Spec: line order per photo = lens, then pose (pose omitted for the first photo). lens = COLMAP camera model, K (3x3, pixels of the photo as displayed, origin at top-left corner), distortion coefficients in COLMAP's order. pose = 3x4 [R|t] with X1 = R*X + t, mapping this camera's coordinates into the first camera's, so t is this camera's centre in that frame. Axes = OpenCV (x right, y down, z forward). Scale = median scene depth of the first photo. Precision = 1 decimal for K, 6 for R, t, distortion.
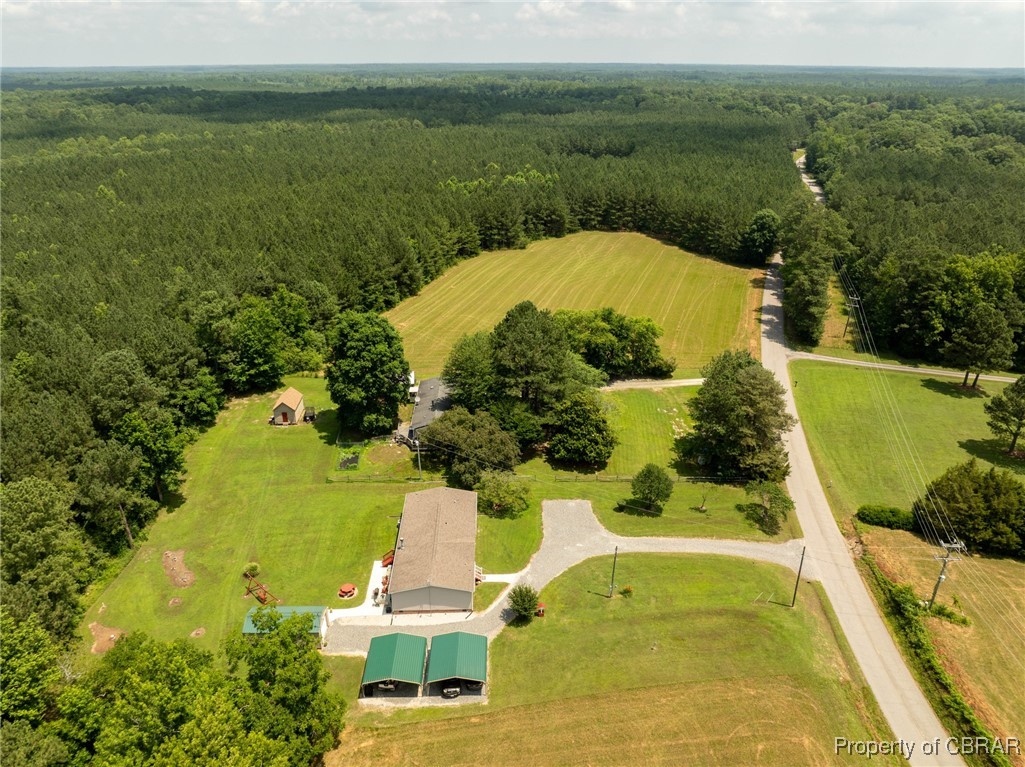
lens RADIAL K [[720.9, 0, 512.5], [0, 720.9, 383.5], [0, 0, 1]] dist [-0.038484, 0.002568]
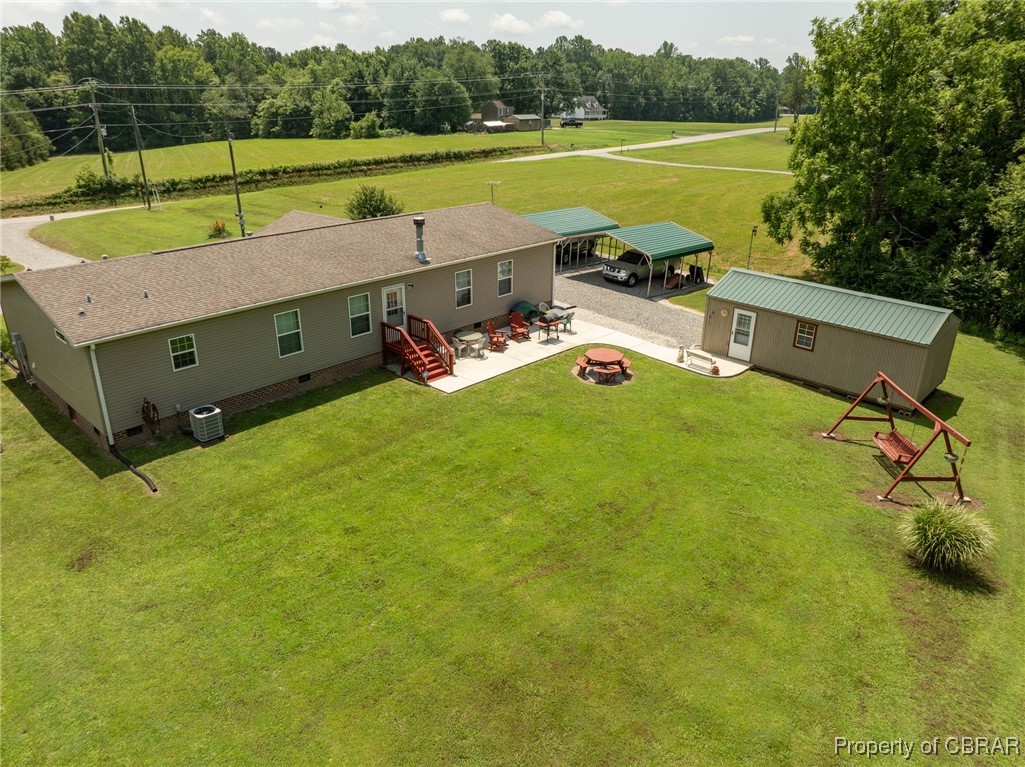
lens RADIAL K [[720.9, 0, 512.5], [0, 720.9, 383.5], [0, 0, 1]] dist [-0.038484, 0.002568]
pose [[-0.709469, -0.276383, 0.648279, -0.307916], [0.281788, 0.731899, 0.620419, 0.066936], [-0.645948, 0.622845, -0.441378, 0.882766]]
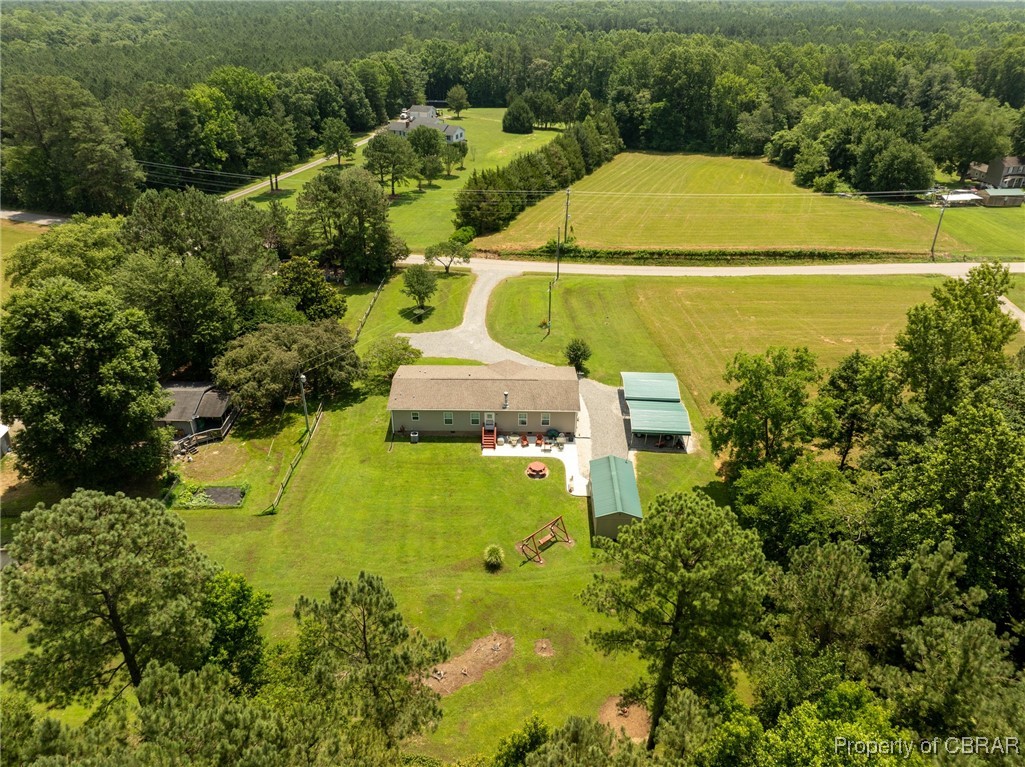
lens RADIAL K [[720.9, 0, 512.5], [0, 720.9, 383.5], [0, 0, 1]] dist [-0.038484, 0.002568]
pose [[0.043171, -0.495947, 0.867279, -0.685256], [0.408447, 0.800989, 0.437708, -0.127843], [-0.911761, 0.335341, 0.237148, 0.600313]]
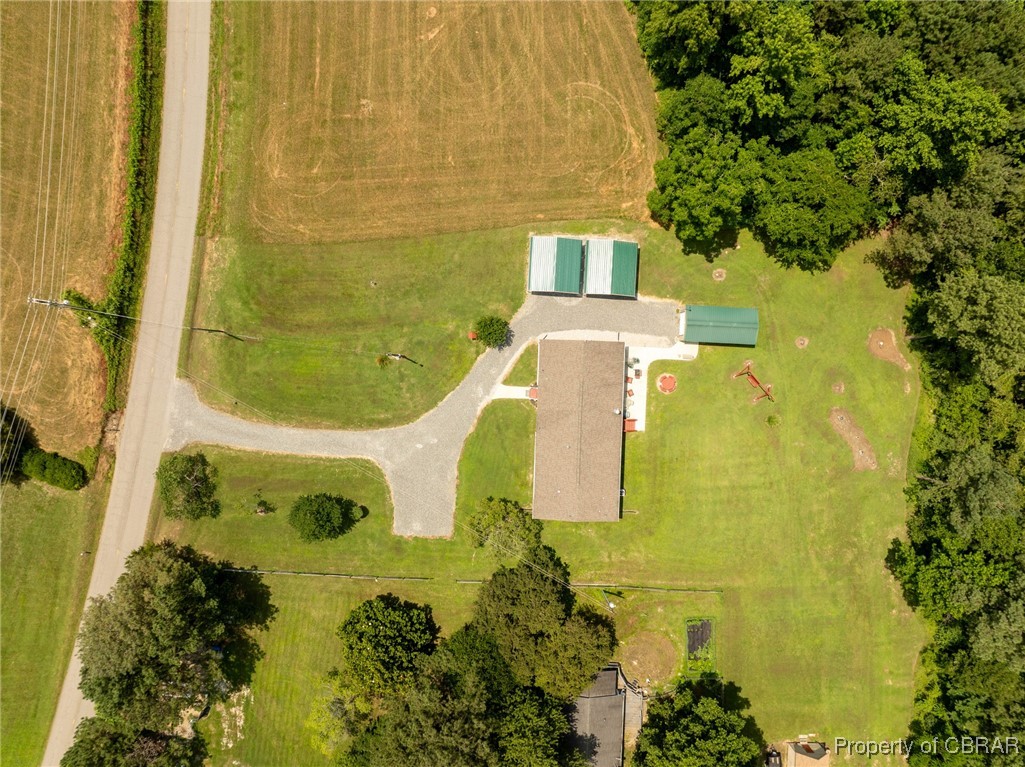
lens RADIAL K [[720.9, 0, 512.5], [0, 720.9, 383.5], [0, 0, 1]] dist [-0.038484, 0.002568]
pose [[-0.997866, -0.065217, -0.003283, -0.012312], [0.024981, -0.427714, 0.903569, -0.456133], [-0.060332, 0.901558, 0.428430, 0.447514]]
